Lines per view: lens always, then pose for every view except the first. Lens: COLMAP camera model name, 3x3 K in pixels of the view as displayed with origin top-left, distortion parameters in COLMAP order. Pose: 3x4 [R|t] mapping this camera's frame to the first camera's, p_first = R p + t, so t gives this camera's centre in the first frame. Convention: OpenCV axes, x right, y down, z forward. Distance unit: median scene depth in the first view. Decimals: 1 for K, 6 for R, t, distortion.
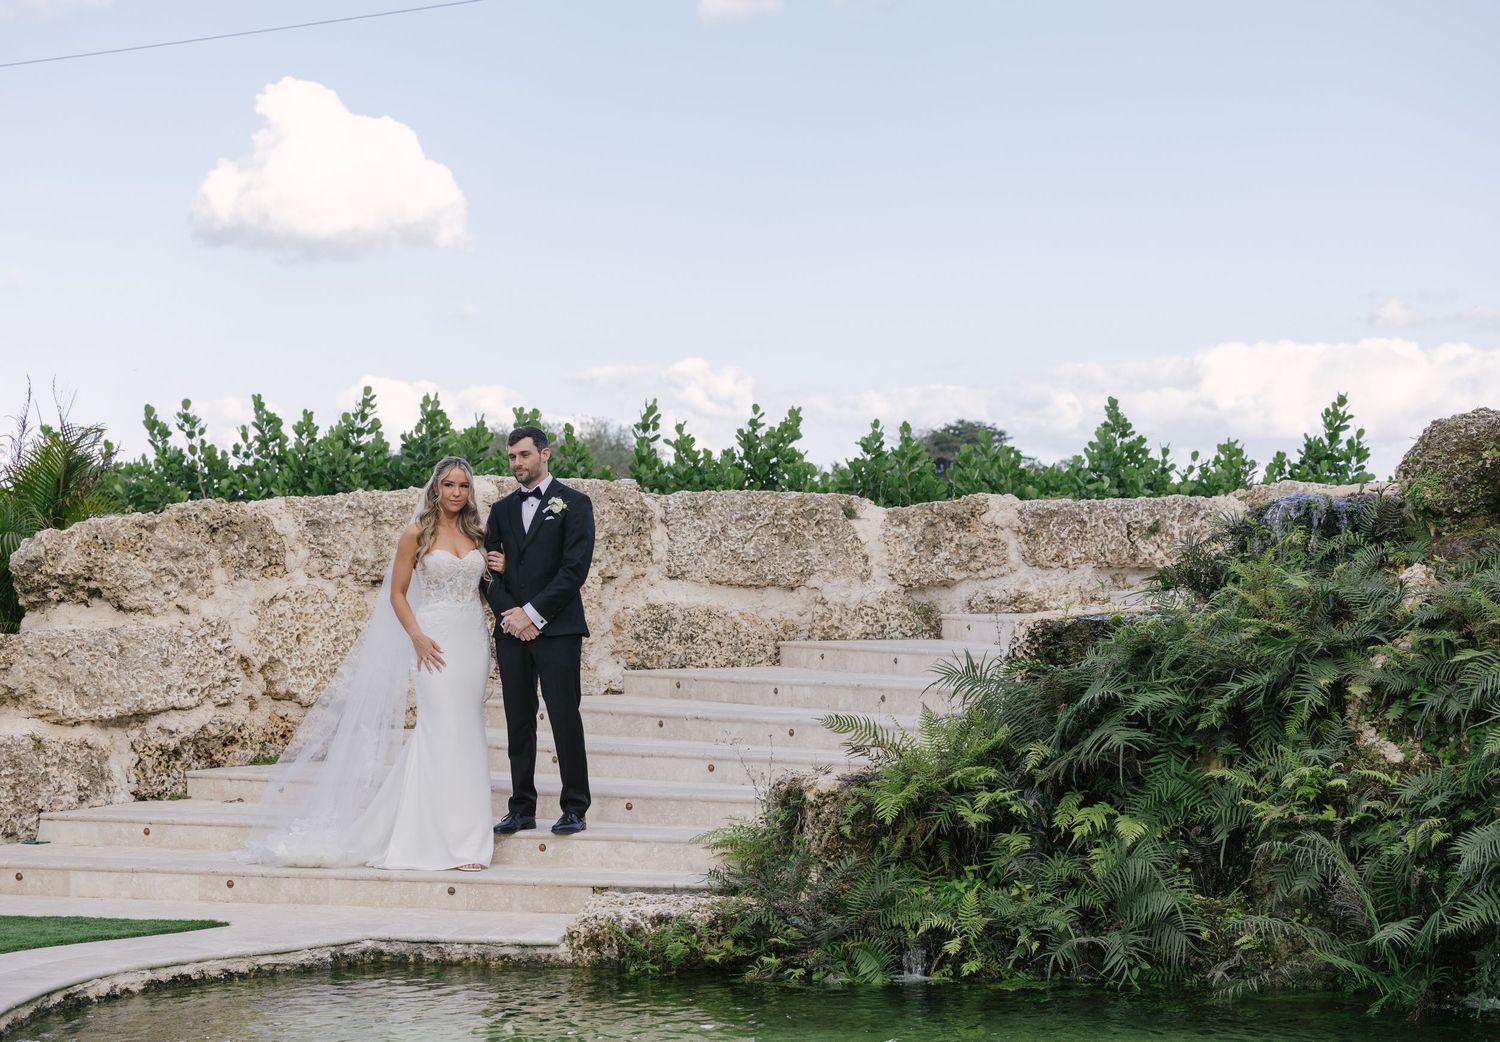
lens RADIAL K [[3293.0, 0, 734.1], [0, 3293.0, 520.8], [0, 0, 1]] dist [-0.078199, 0.211910]
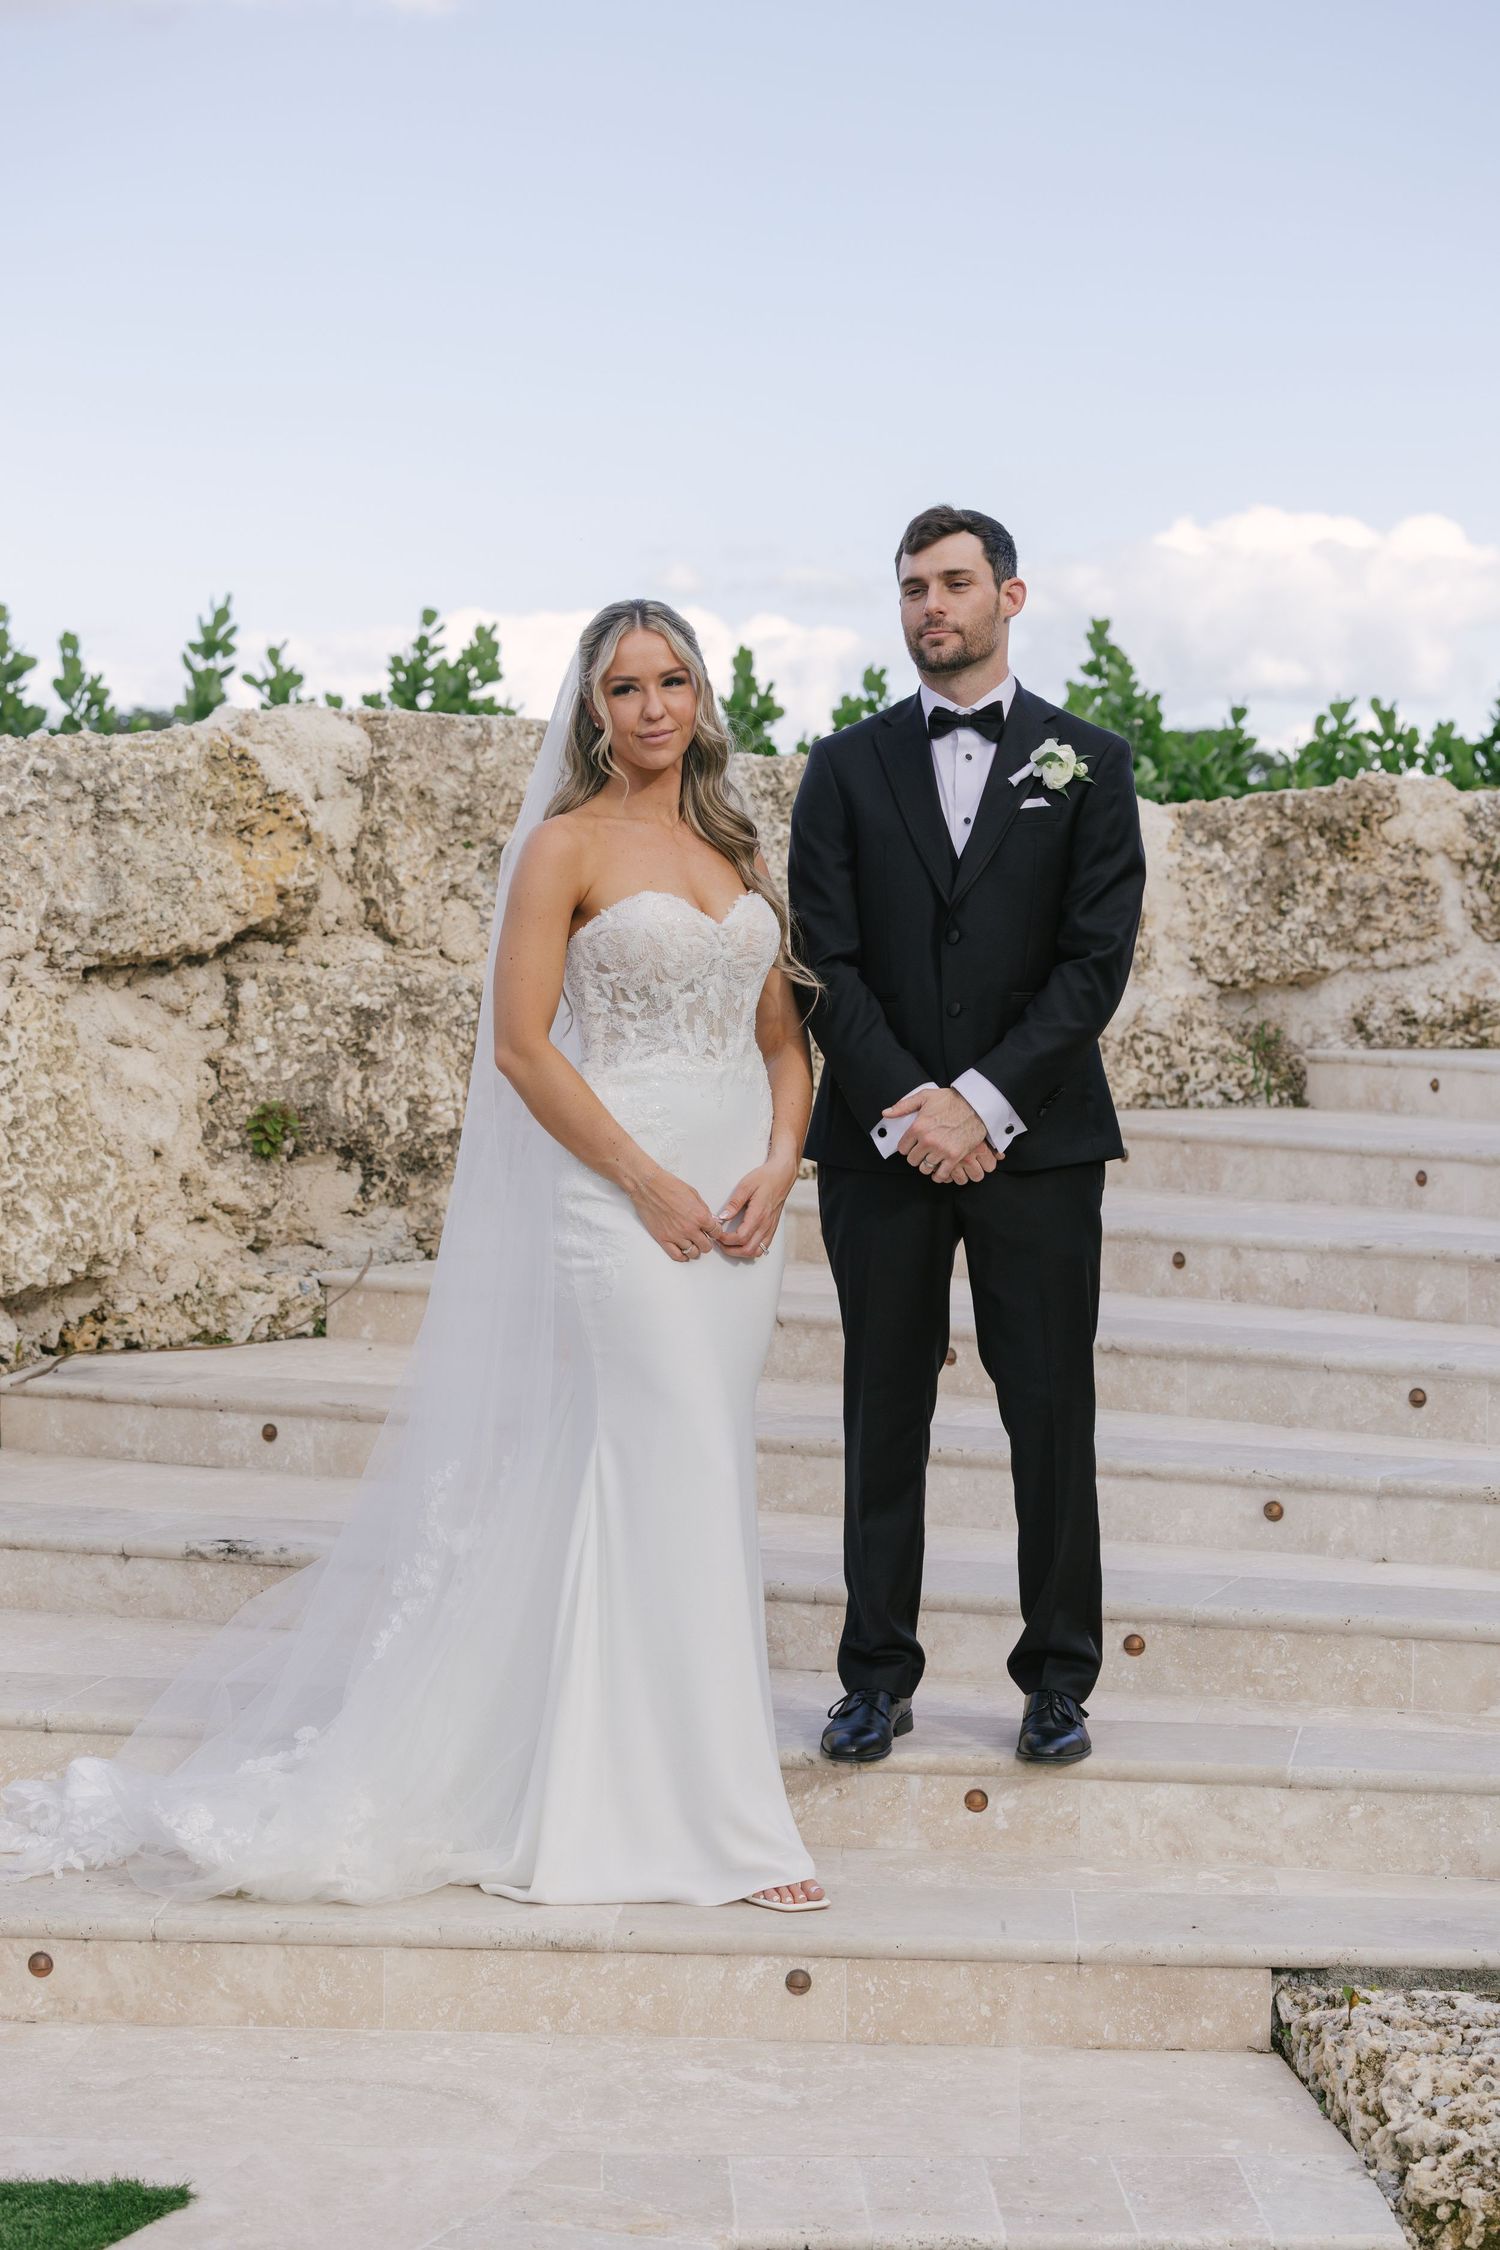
lens RADIAL K [[4455.5, 0, 750.0], [0, 4455.5, 1125.0], [0, 0, 1]] dist [-0.046624, 0.460793]
pose [[0.975934, 0.000373, 0.218064, -0.153233], [-0.013668, 0.998137, 0.059465, 0.004779], [-0.217635, -0.061014, 0.974121, 0.495651]]
